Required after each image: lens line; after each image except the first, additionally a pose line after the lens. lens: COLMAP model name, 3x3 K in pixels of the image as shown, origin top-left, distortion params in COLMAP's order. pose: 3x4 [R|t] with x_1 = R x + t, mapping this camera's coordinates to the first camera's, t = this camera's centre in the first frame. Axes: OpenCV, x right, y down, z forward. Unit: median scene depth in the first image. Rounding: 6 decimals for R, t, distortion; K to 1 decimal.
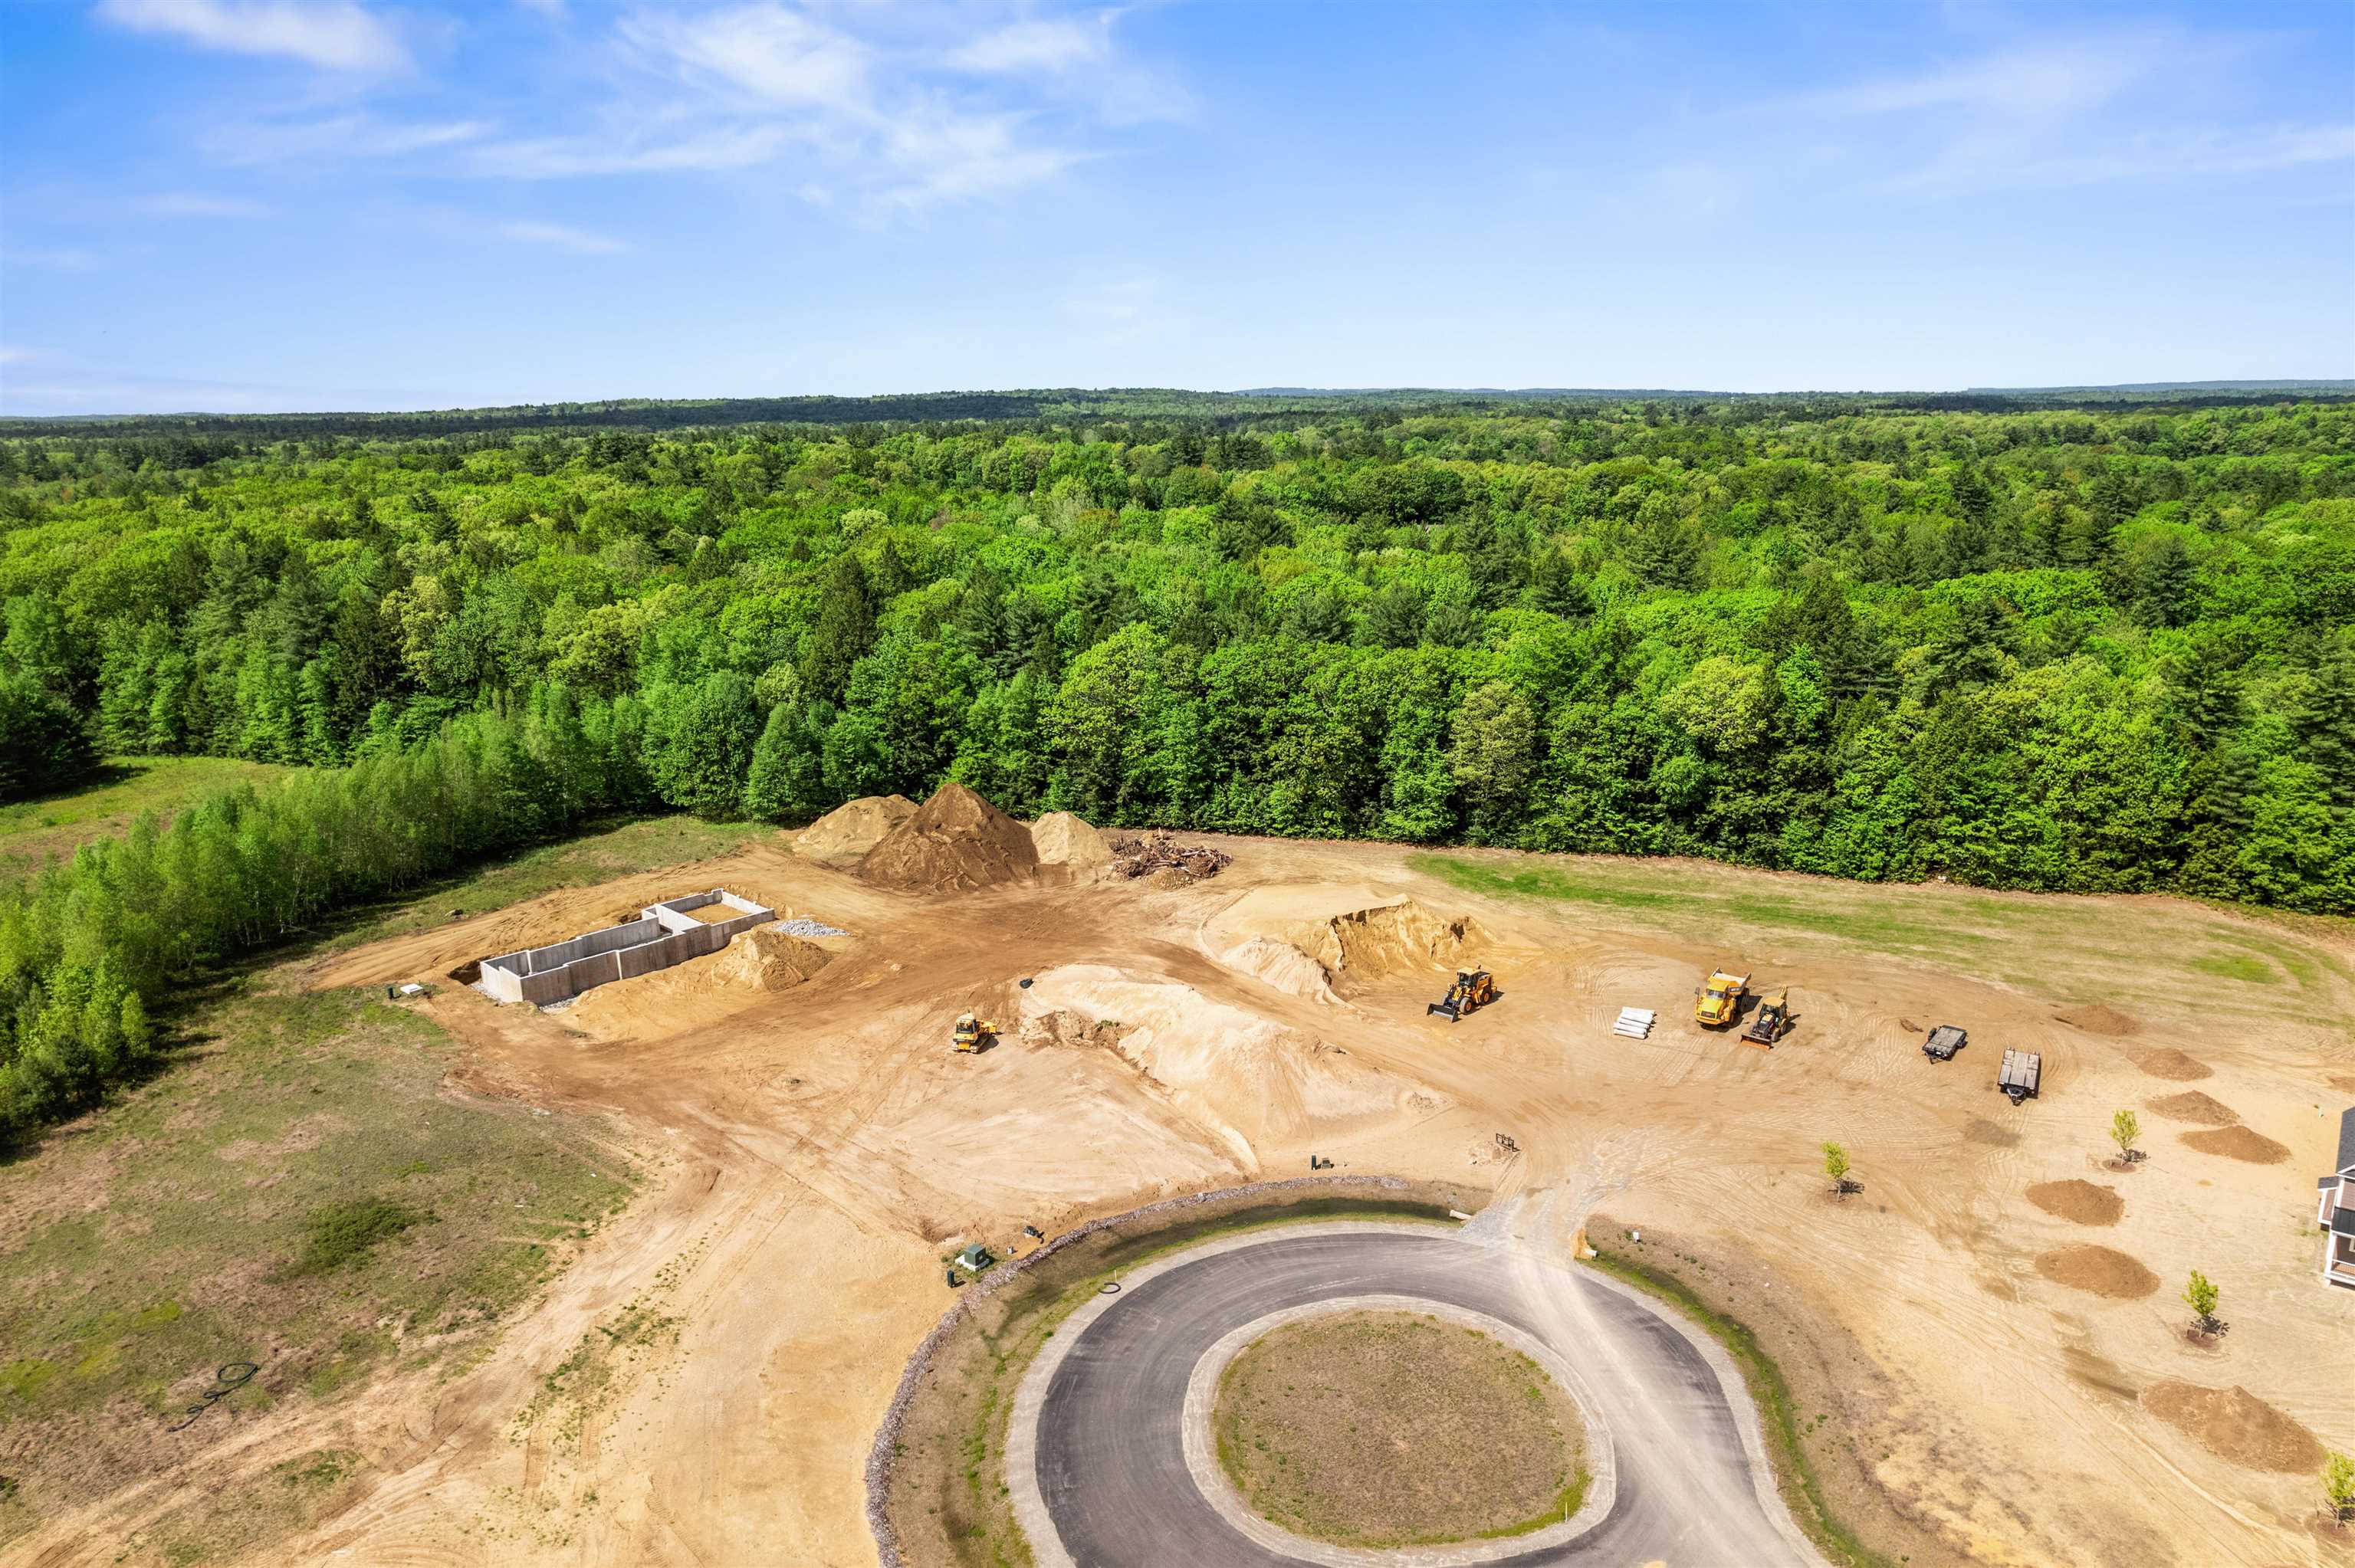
lens RADIAL K [[1563.6, 0, 1177.5], [0, 1563.6, 784.0], [0, 0, 1]] dist [-0.078100, 0.077343]
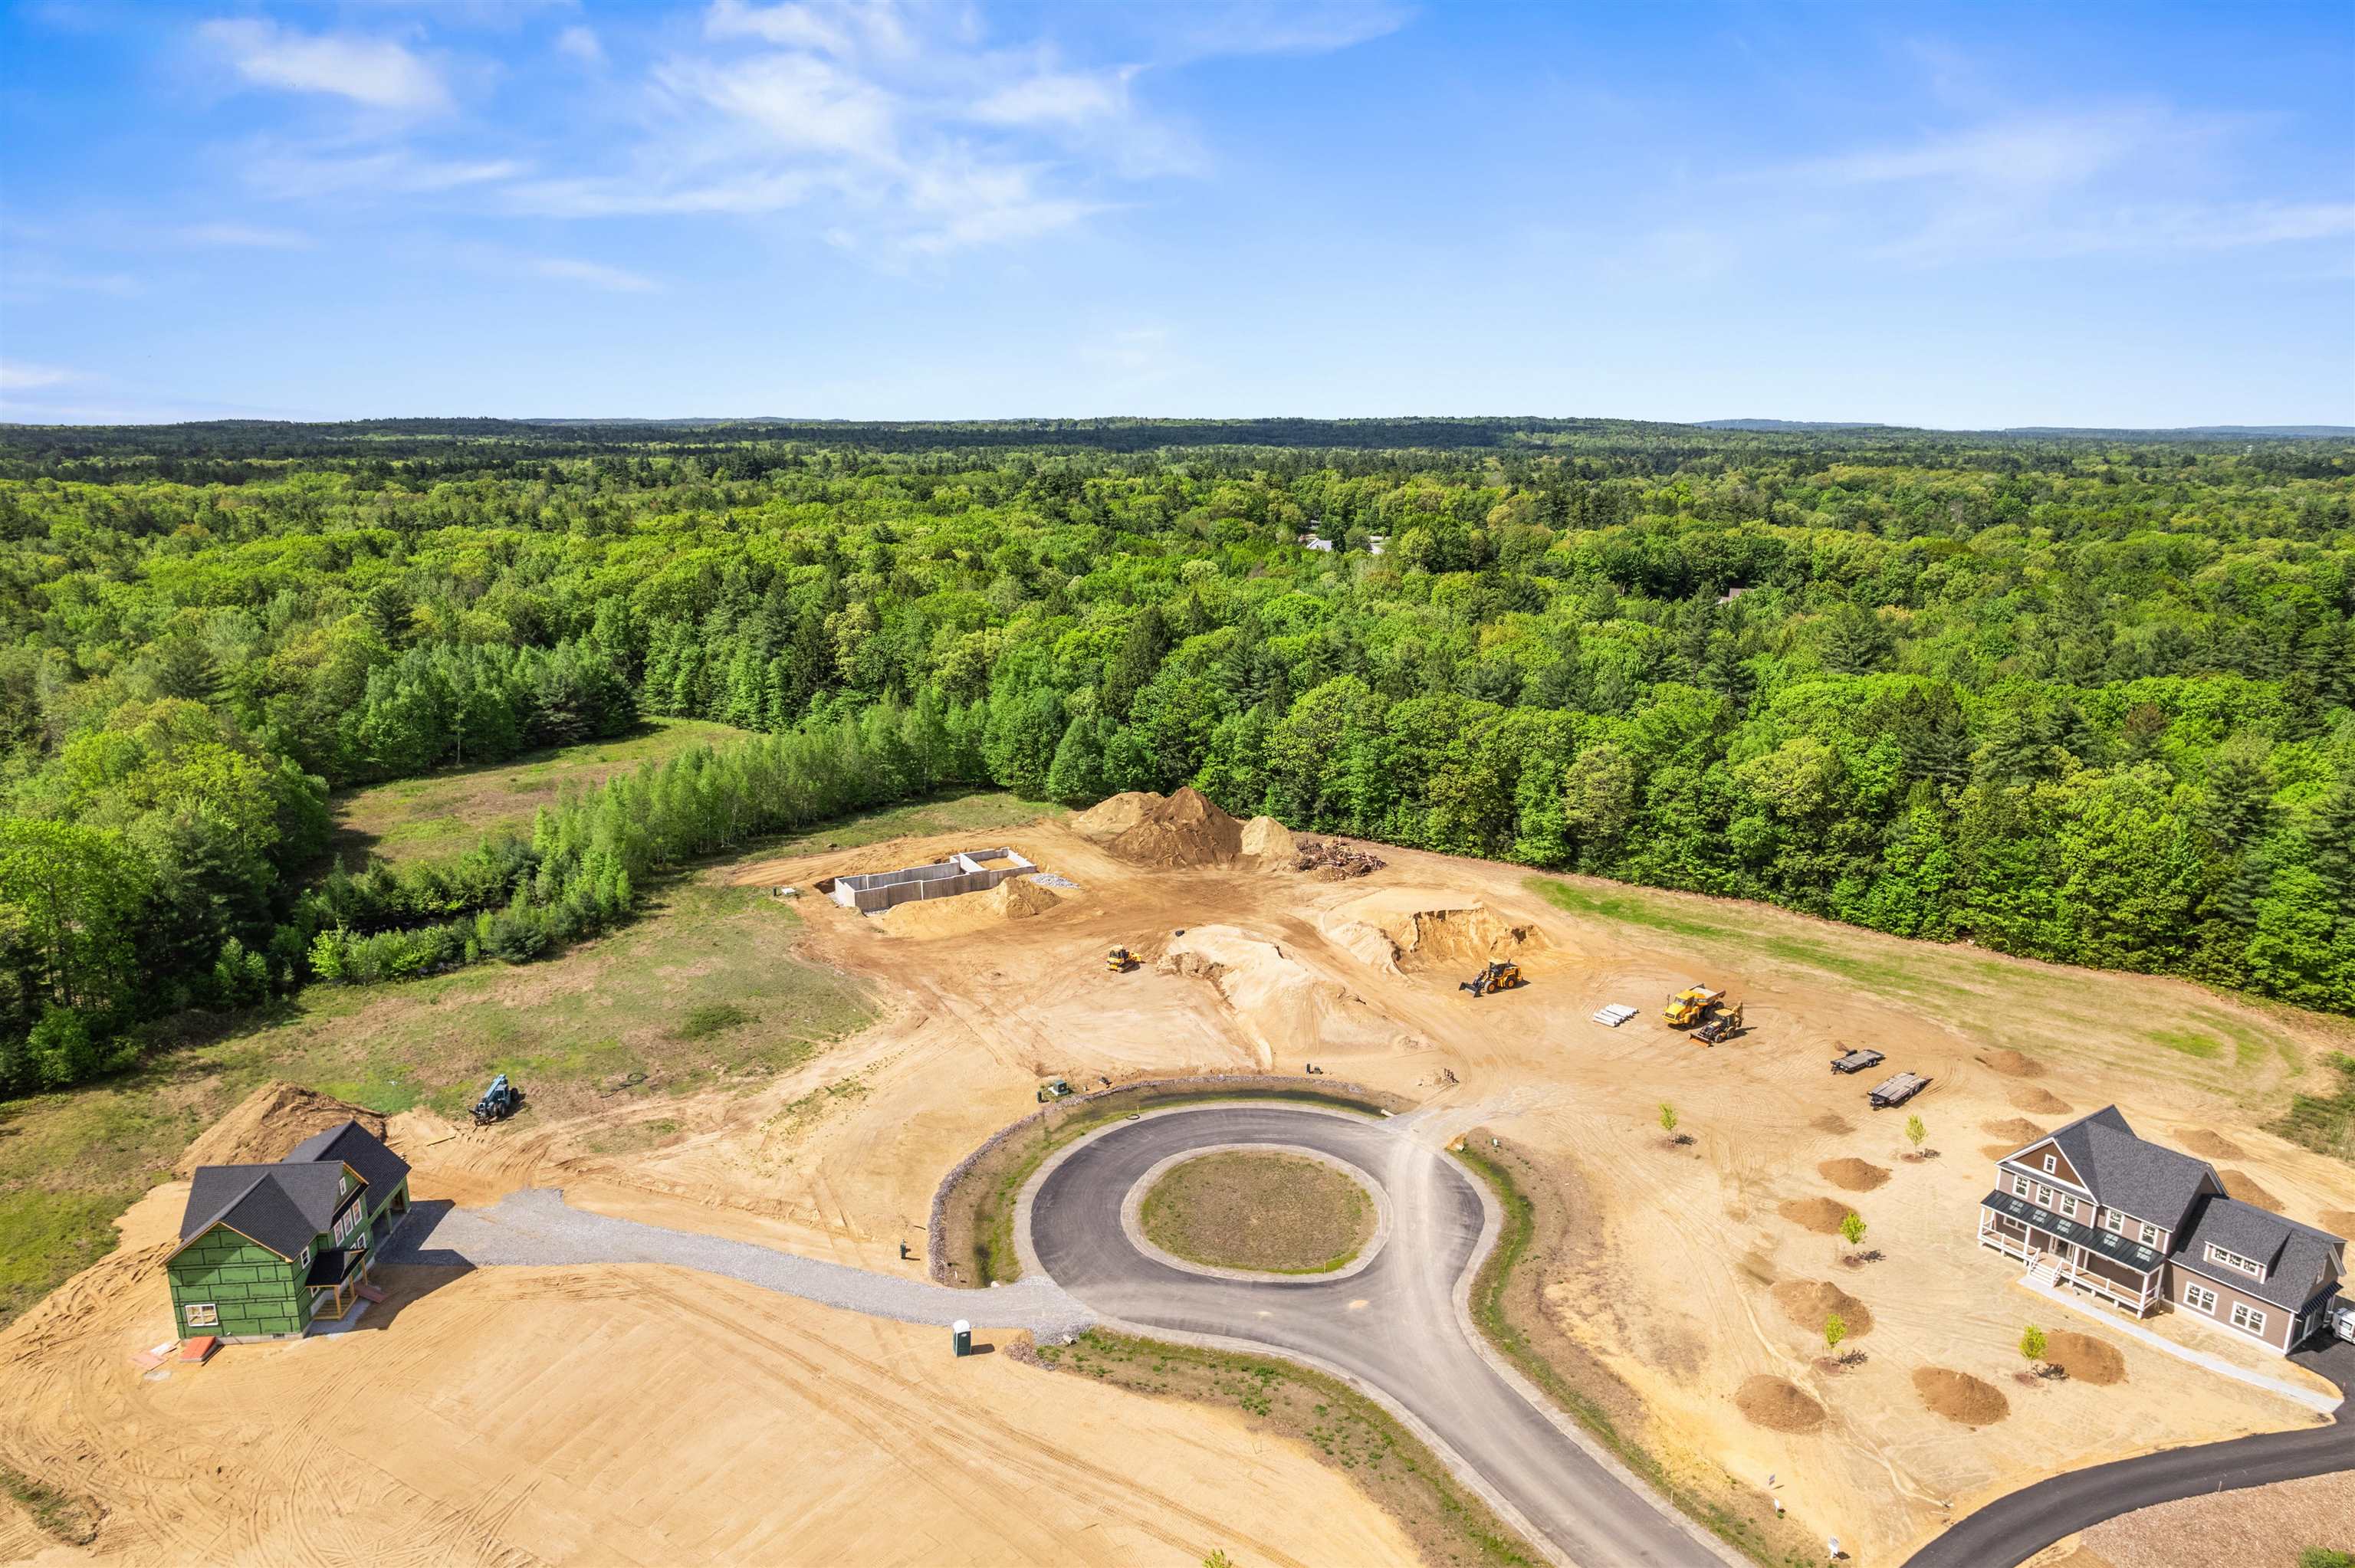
lens RADIAL K [[1534.1, 0, 1177.5], [0, 1534.1, 784.0], [0, 0, 1]] dist [-0.058103, 0.035453]
pose [[0.953350, 0.087187, -0.289002, 0.239735], [-0.088655, 0.996030, 0.008034, -0.013486], [0.288555, 0.017962, 0.957295, -0.266217]]
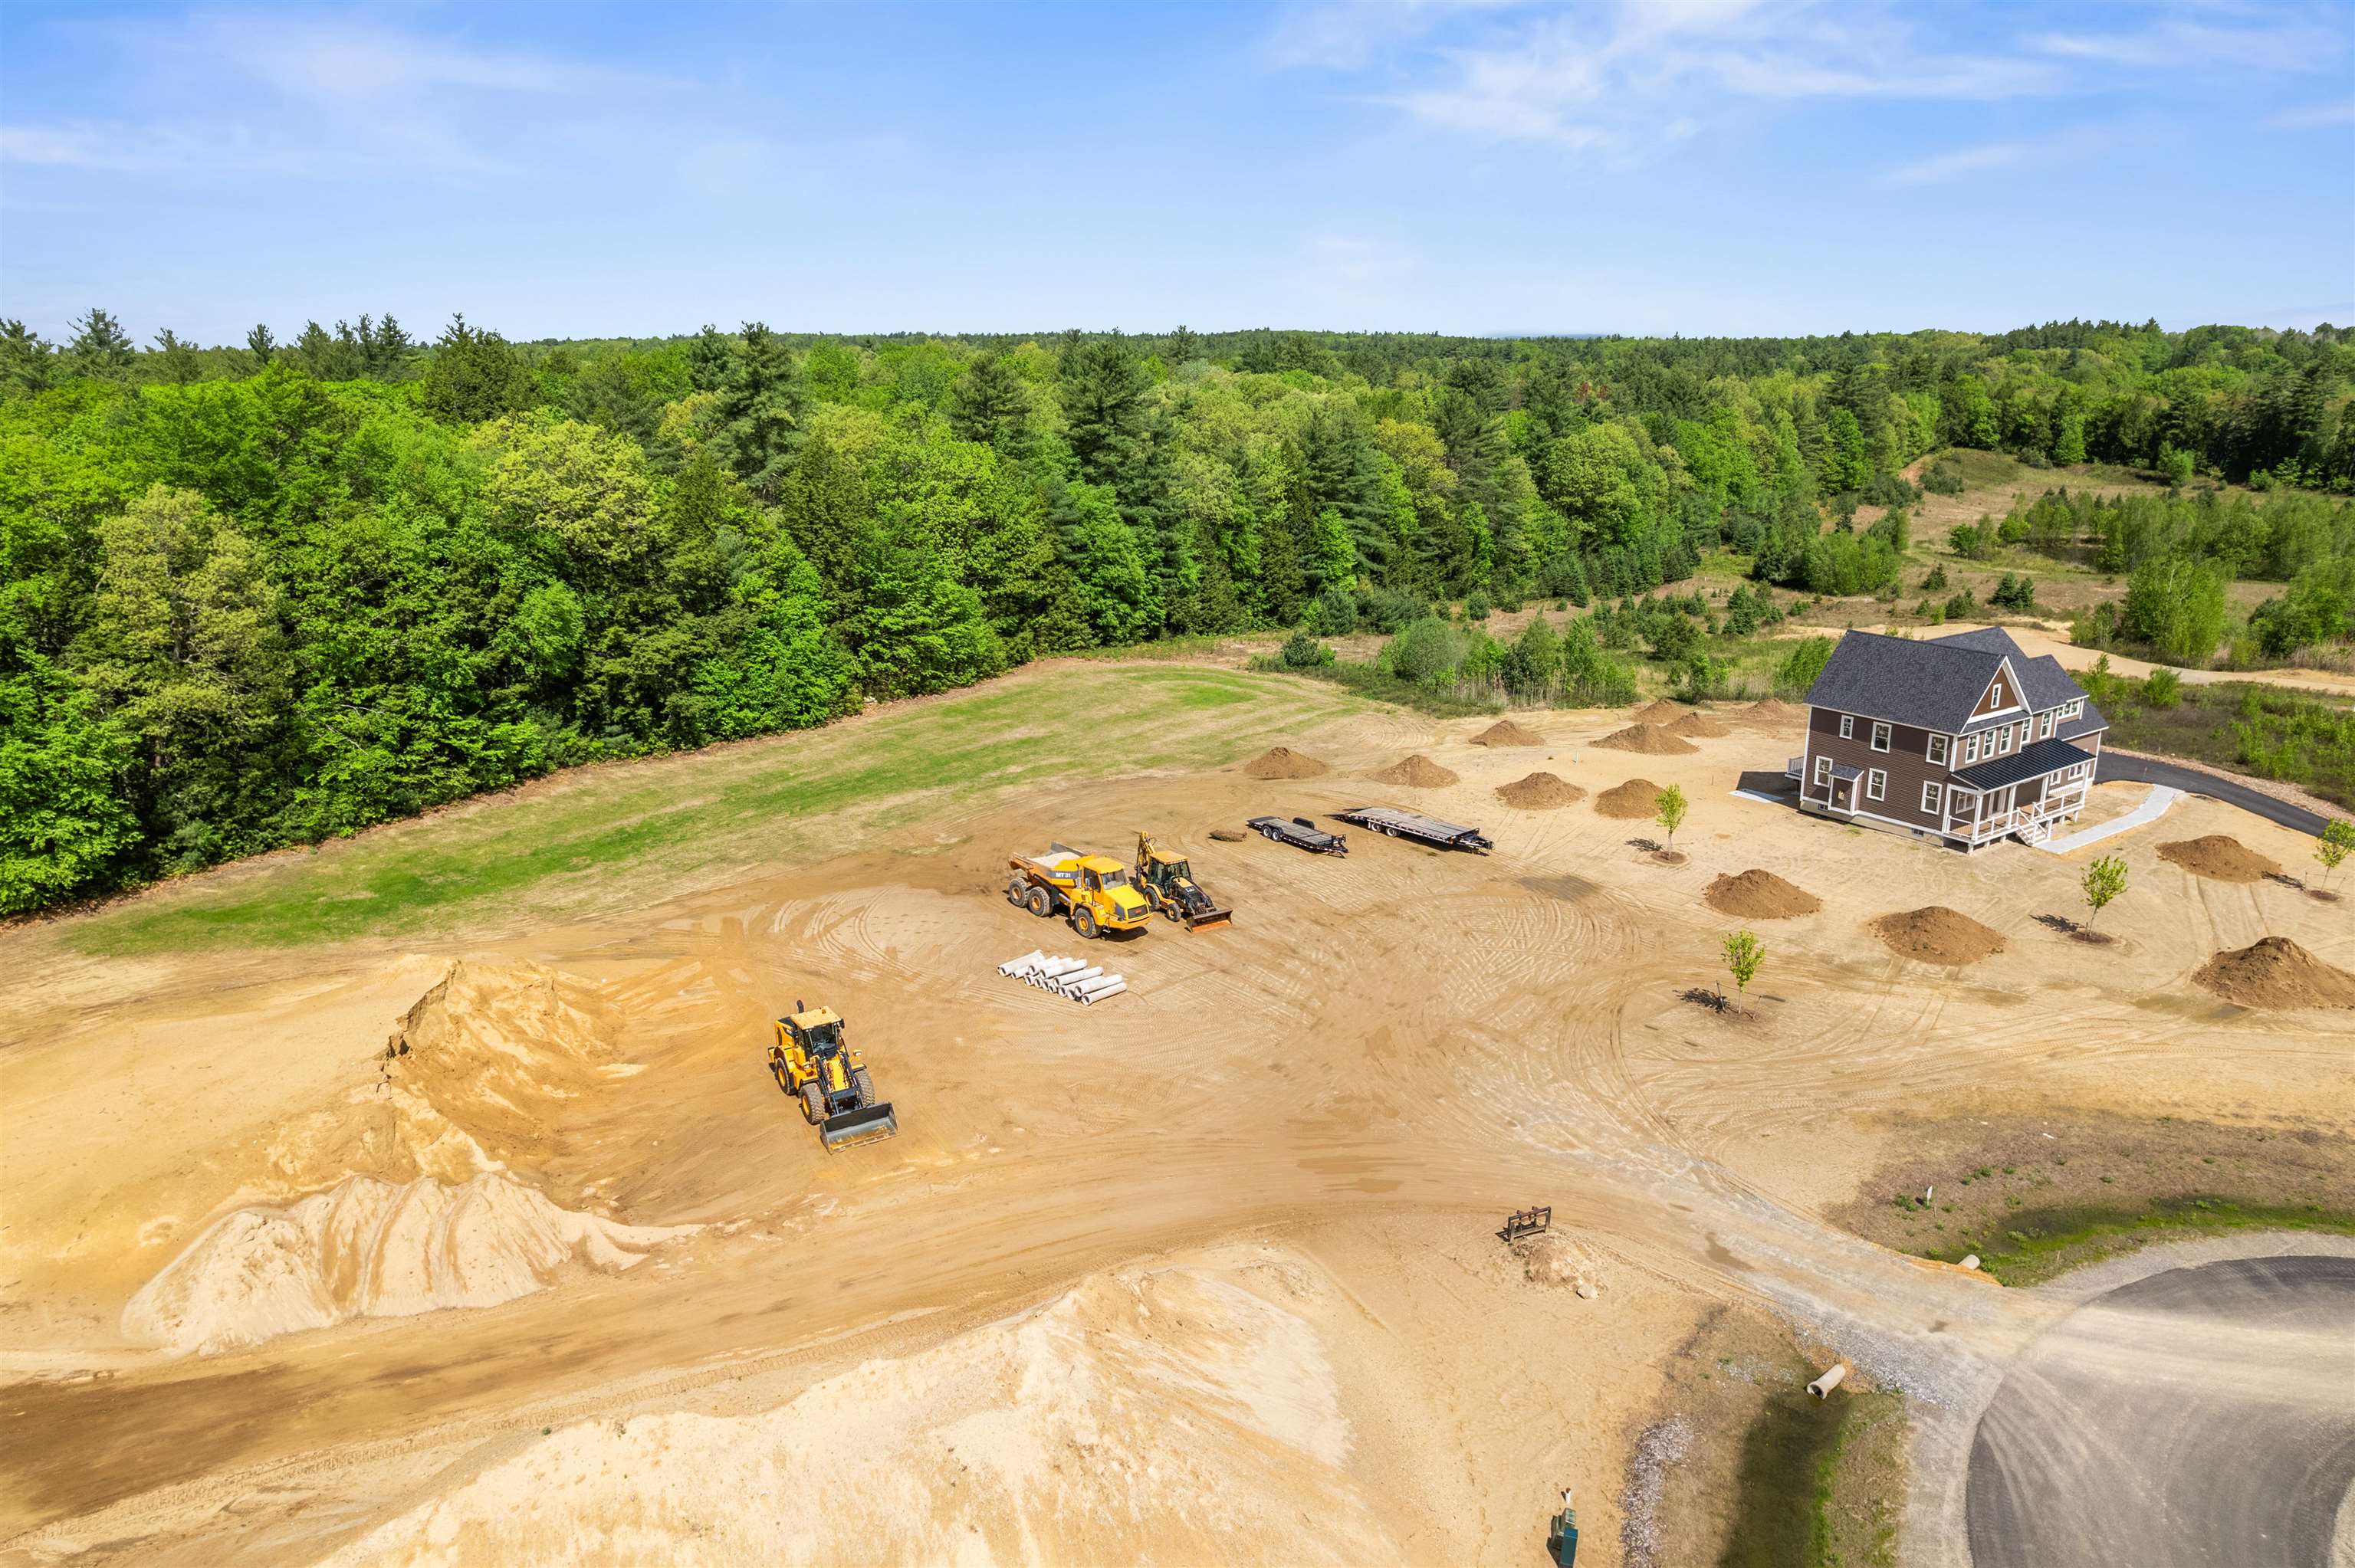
lens RADIAL K [[1563.6, 0, 1177.5], [0, 1563.6, 784.0], [0, 0, 1]] dist [-0.078100, 0.077343]
pose [[0.295698, -0.241407, 0.924275, -0.133131], [0.235718, 0.956063, 0.174298, 0.006403], [-0.925743, 0.166328, 0.339610, 0.618556]]
